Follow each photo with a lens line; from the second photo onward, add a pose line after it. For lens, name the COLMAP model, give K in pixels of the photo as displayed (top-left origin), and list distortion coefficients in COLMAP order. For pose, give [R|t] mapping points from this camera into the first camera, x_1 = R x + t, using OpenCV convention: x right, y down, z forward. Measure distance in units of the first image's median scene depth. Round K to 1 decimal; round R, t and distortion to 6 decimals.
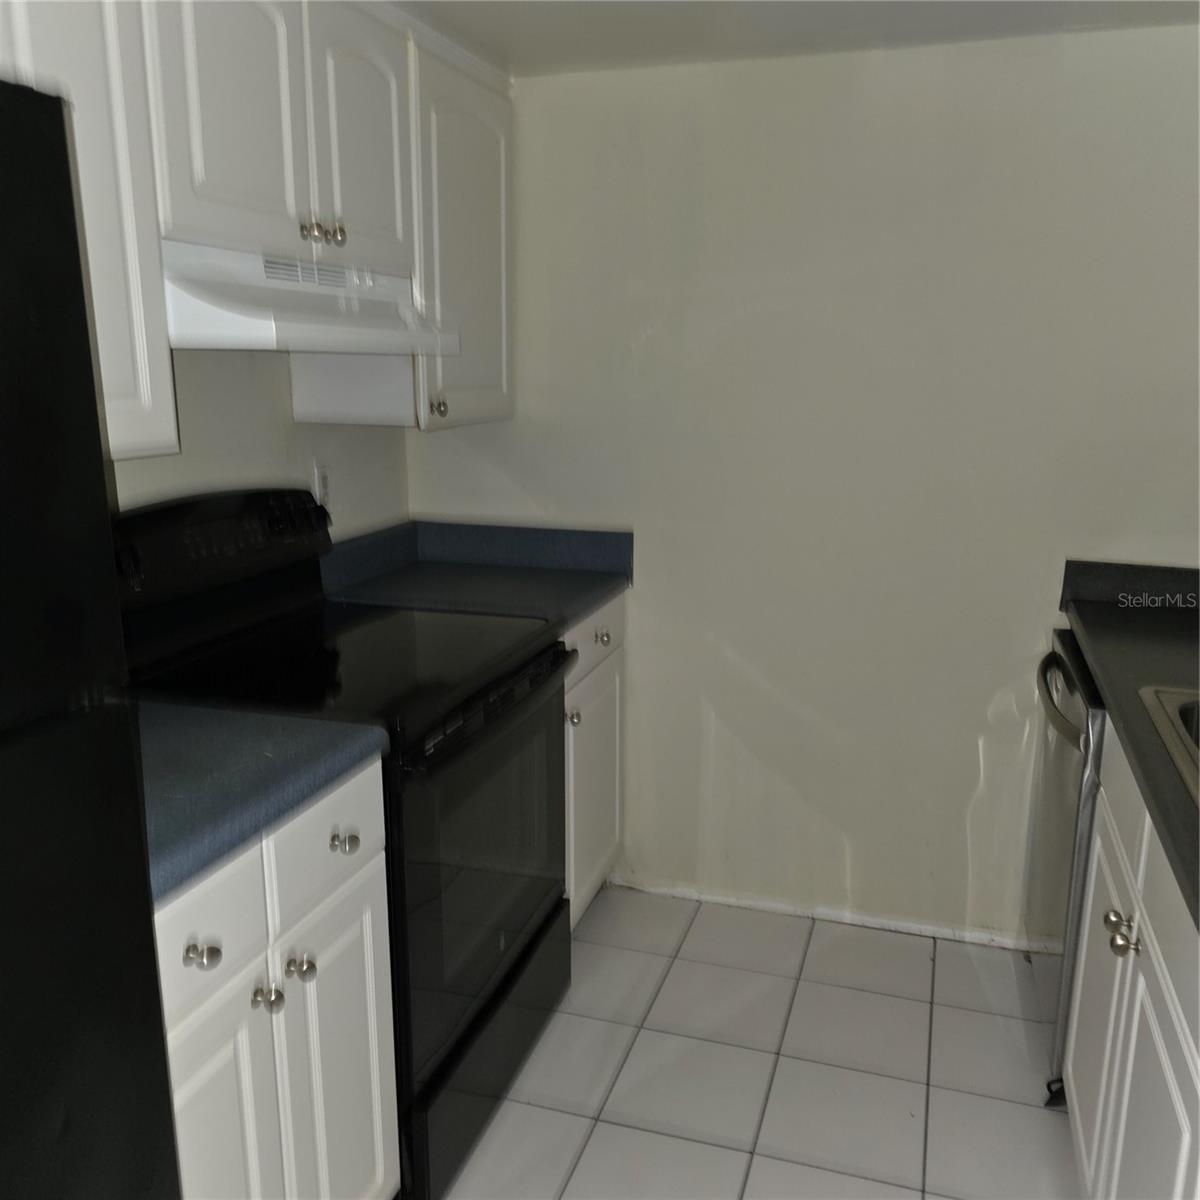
lens RADIAL K [[1059.1, 0, 595.0], [0, 1059.1, 621.1], [0, 0, 1]] dist [0.011155, -0.029592]
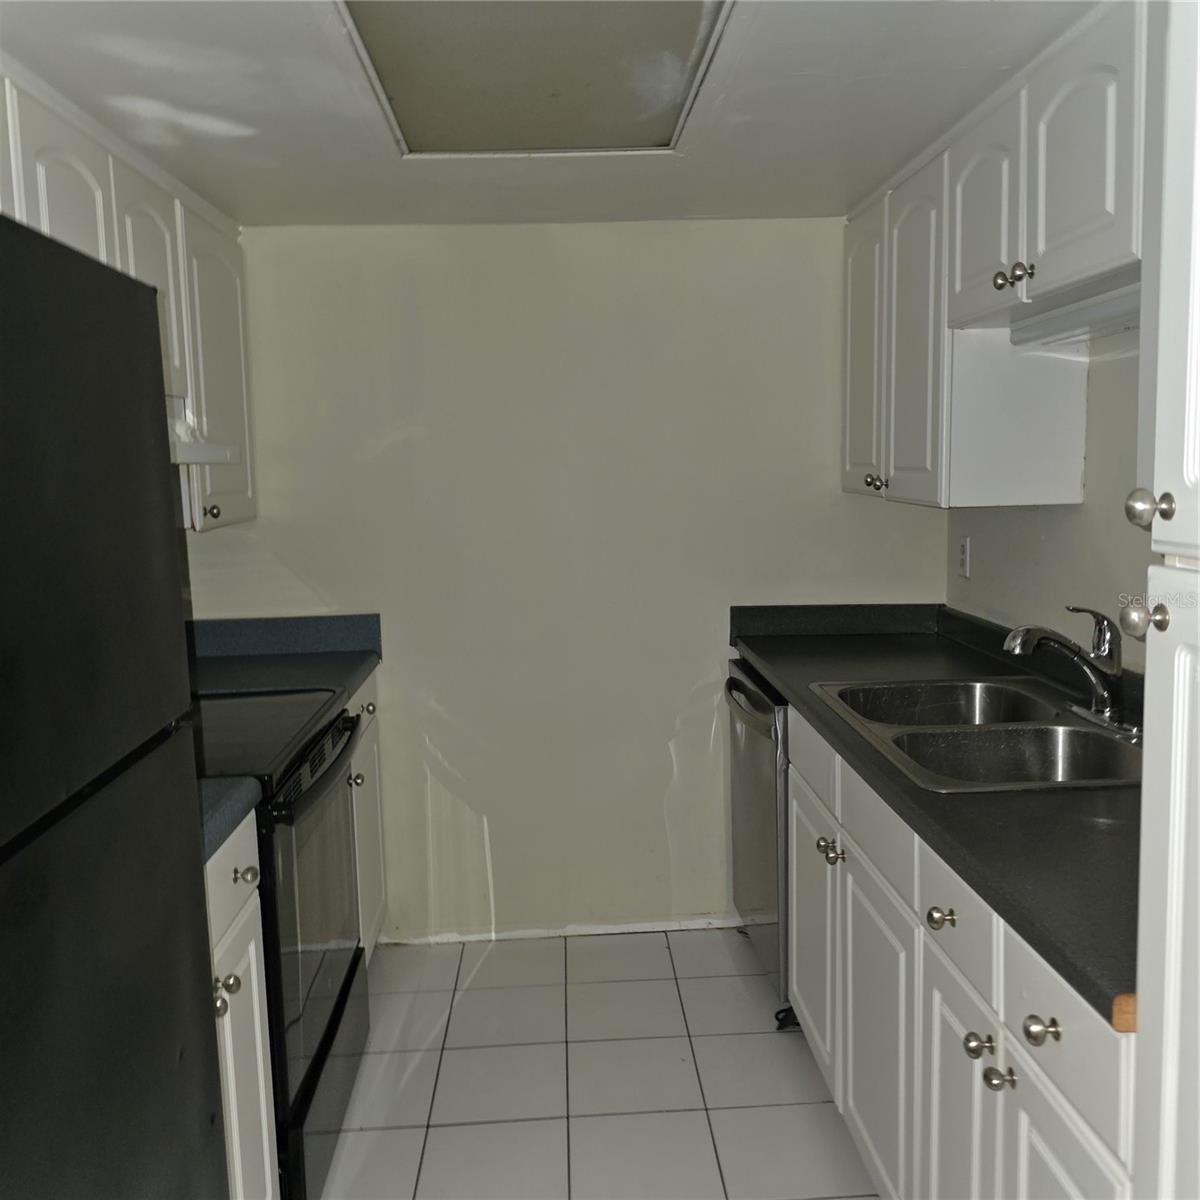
lens RADIAL K [[1082.7, 0, 600.0], [0, 1082.7, 600.0], [0, 0, 1]] dist [0.016166, -0.132464]
pose [[0.930373, -0.071705, 0.359535, -0.185820], [0.113860, 0.988706, -0.097449, 0.047366], [-0.348487, 0.131601, 0.928029, -0.179064]]
